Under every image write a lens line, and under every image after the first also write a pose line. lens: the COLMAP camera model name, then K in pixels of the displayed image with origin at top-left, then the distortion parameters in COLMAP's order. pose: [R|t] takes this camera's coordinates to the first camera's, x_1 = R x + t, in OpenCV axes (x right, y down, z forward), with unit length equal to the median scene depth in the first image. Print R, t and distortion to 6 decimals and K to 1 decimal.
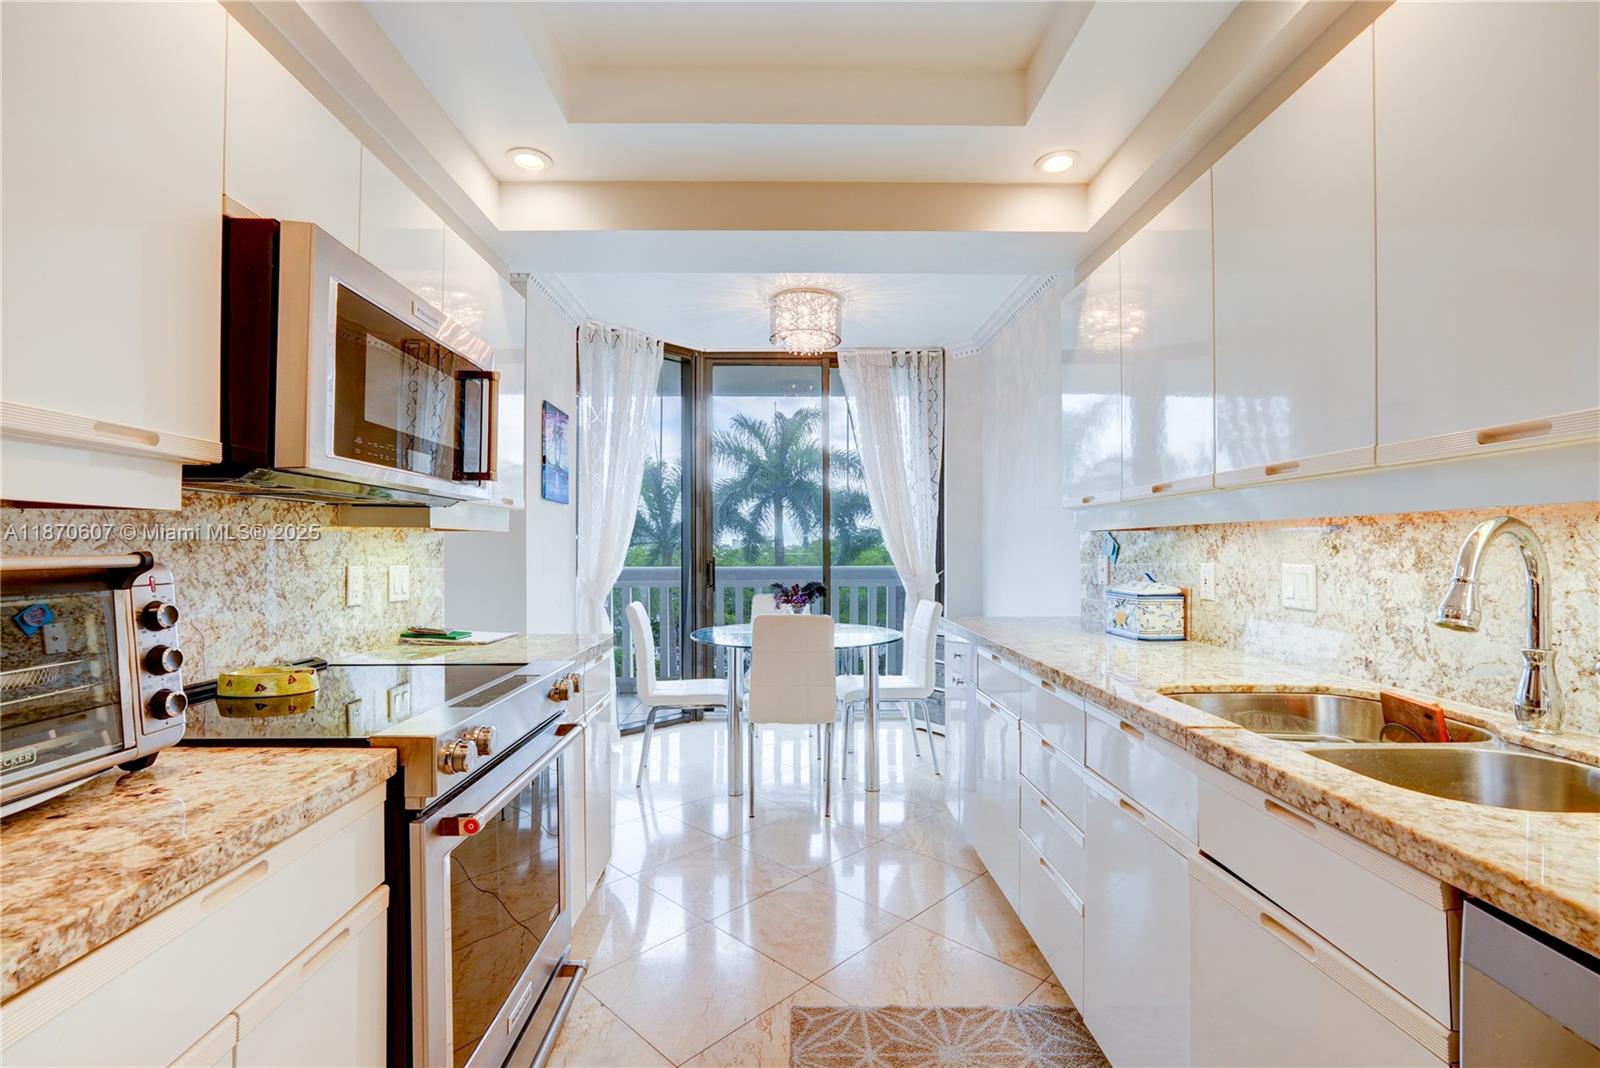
lens RADIAL K [[728.0, 0, 794.2], [0, 728.0, 538.5], [0, 0, 1]] dist [0.001264, 0.001118]
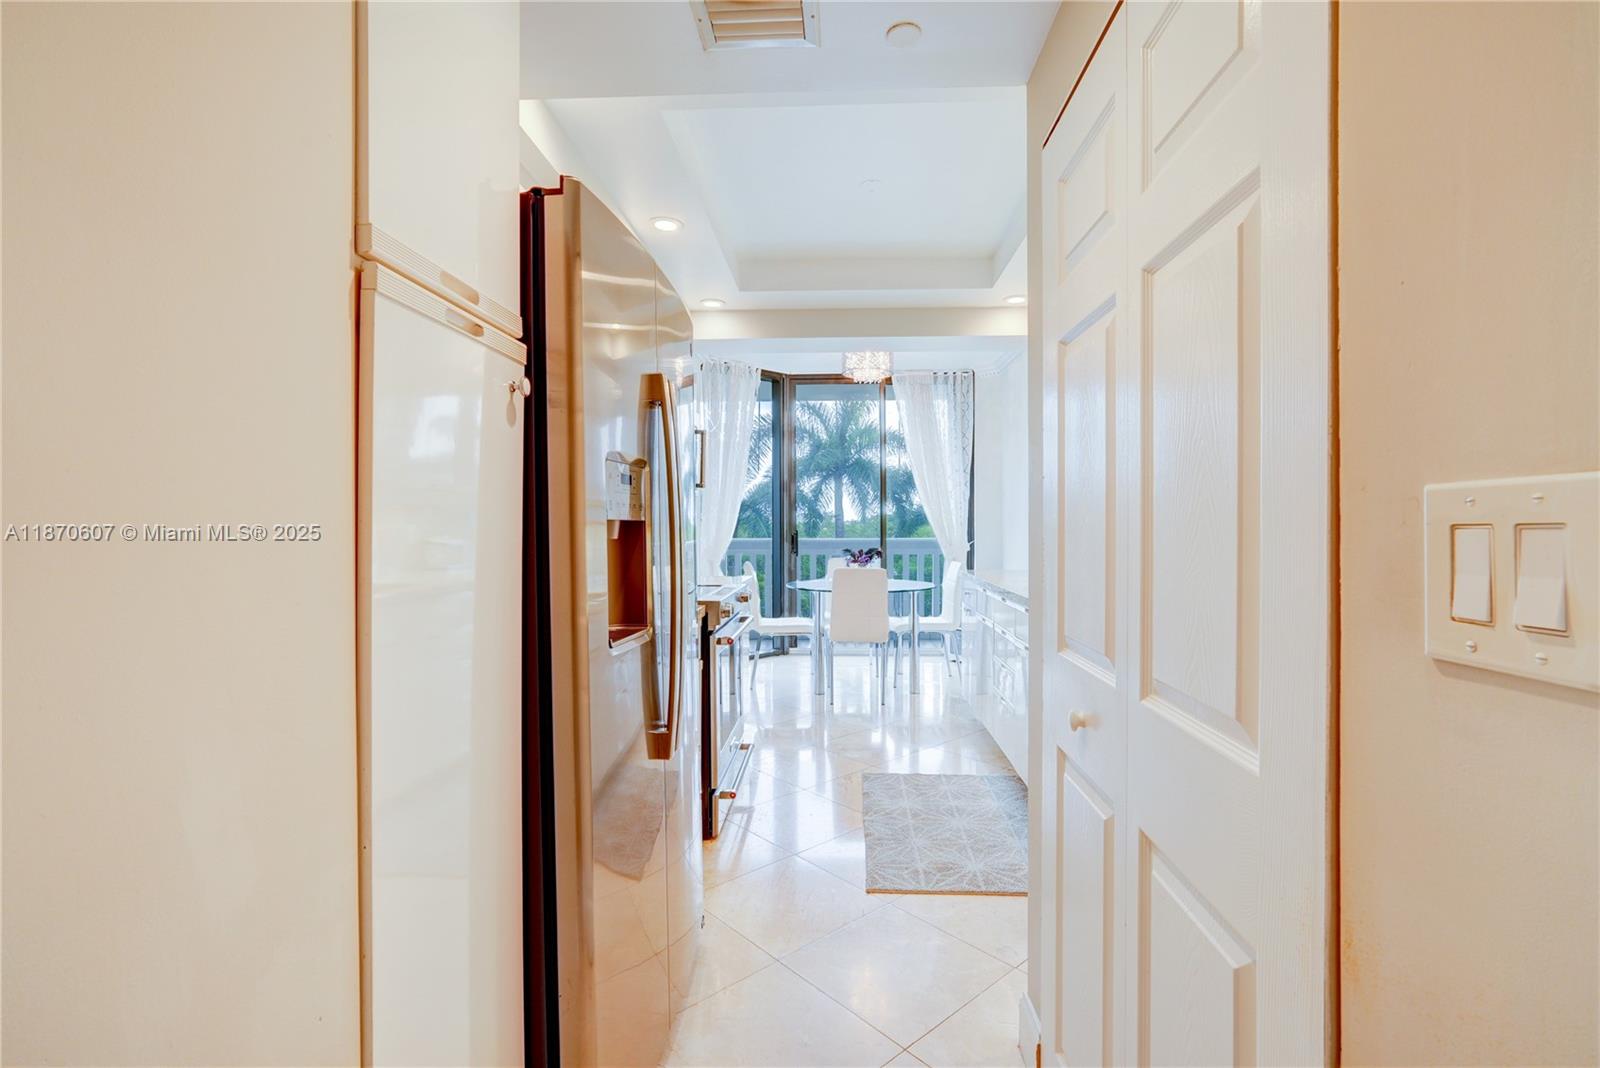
lens RADIAL K [[727.2, 0, 800.0], [0, 727.2, 534.0], [0, 0, 1]] dist [-0.001343, 0.000480]
pose [[0.997500, 0.001000, -0.070666, -0.011994], [0.001004, 0.999598, 0.028322, -0.005149], [0.070666, -0.028322, 0.997098, -0.322699]]
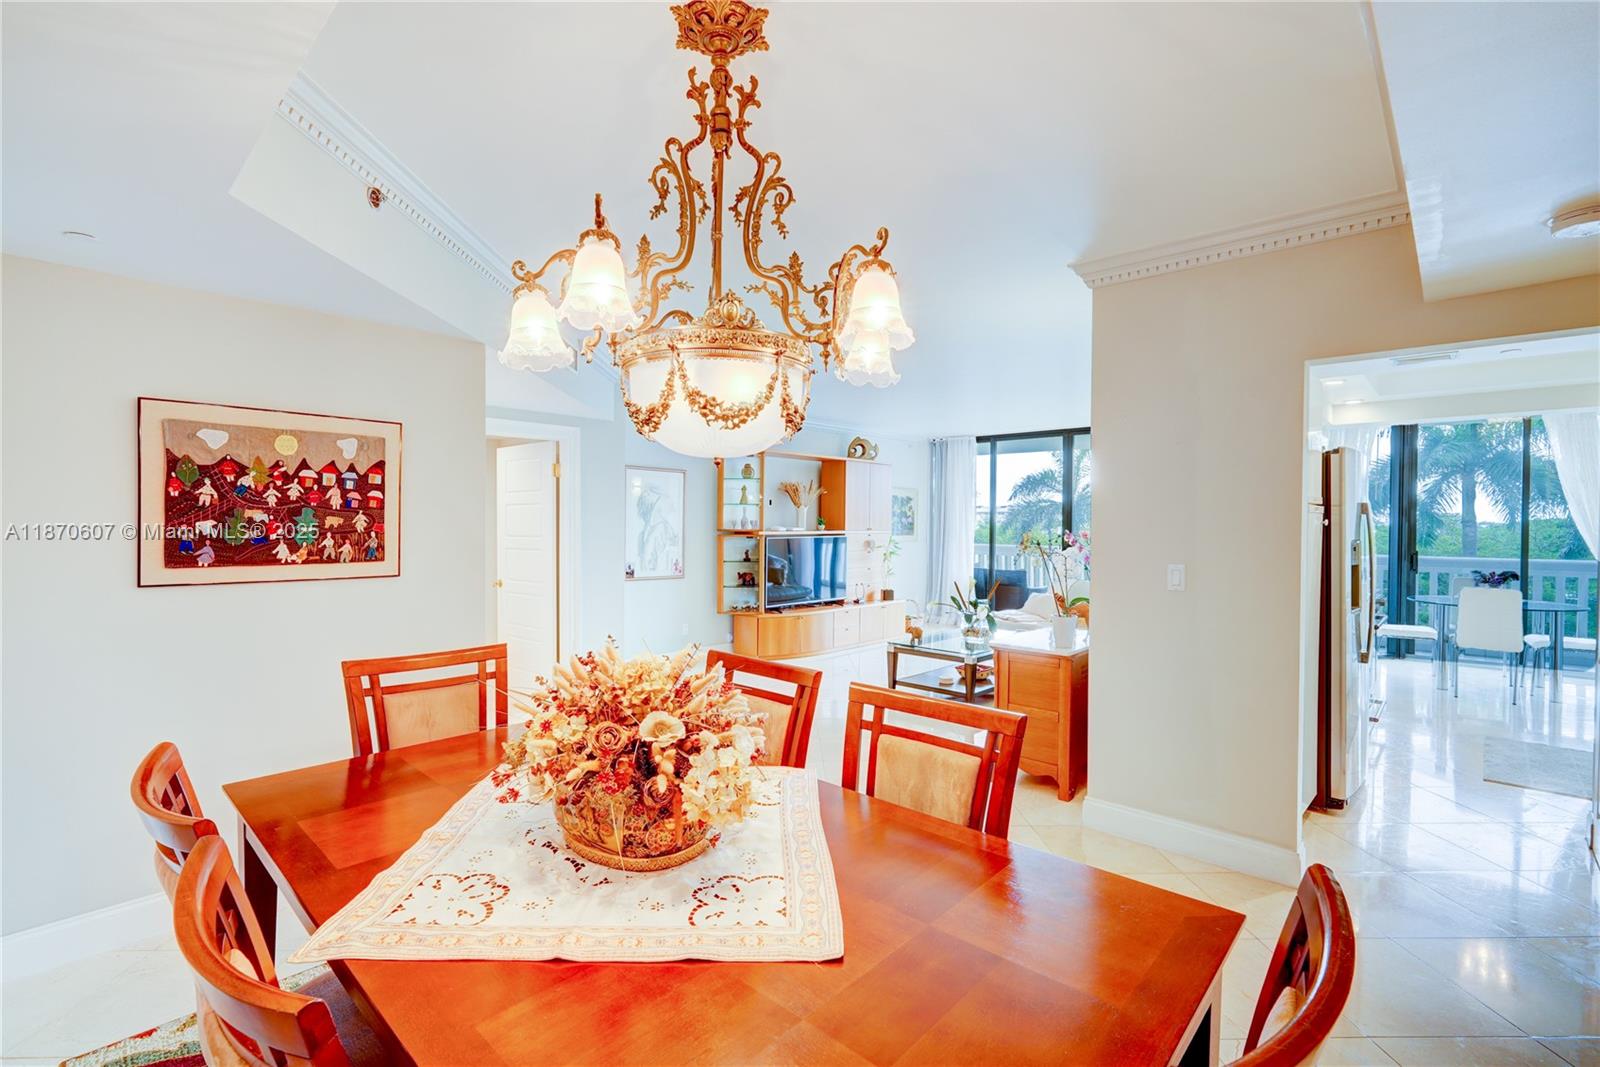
lens RADIAL K [[727.2, 0, 800.0], [0, 727.2, 533.5], [0, 0, 1]] dist [-0.001343, 0.000480]
pose [[0.723844, 0.020800, -0.689650, 0.000377], [0.001769, 0.999486, 0.032002, -0.059954], [0.689961, -0.024384, 0.723435, -0.961013]]
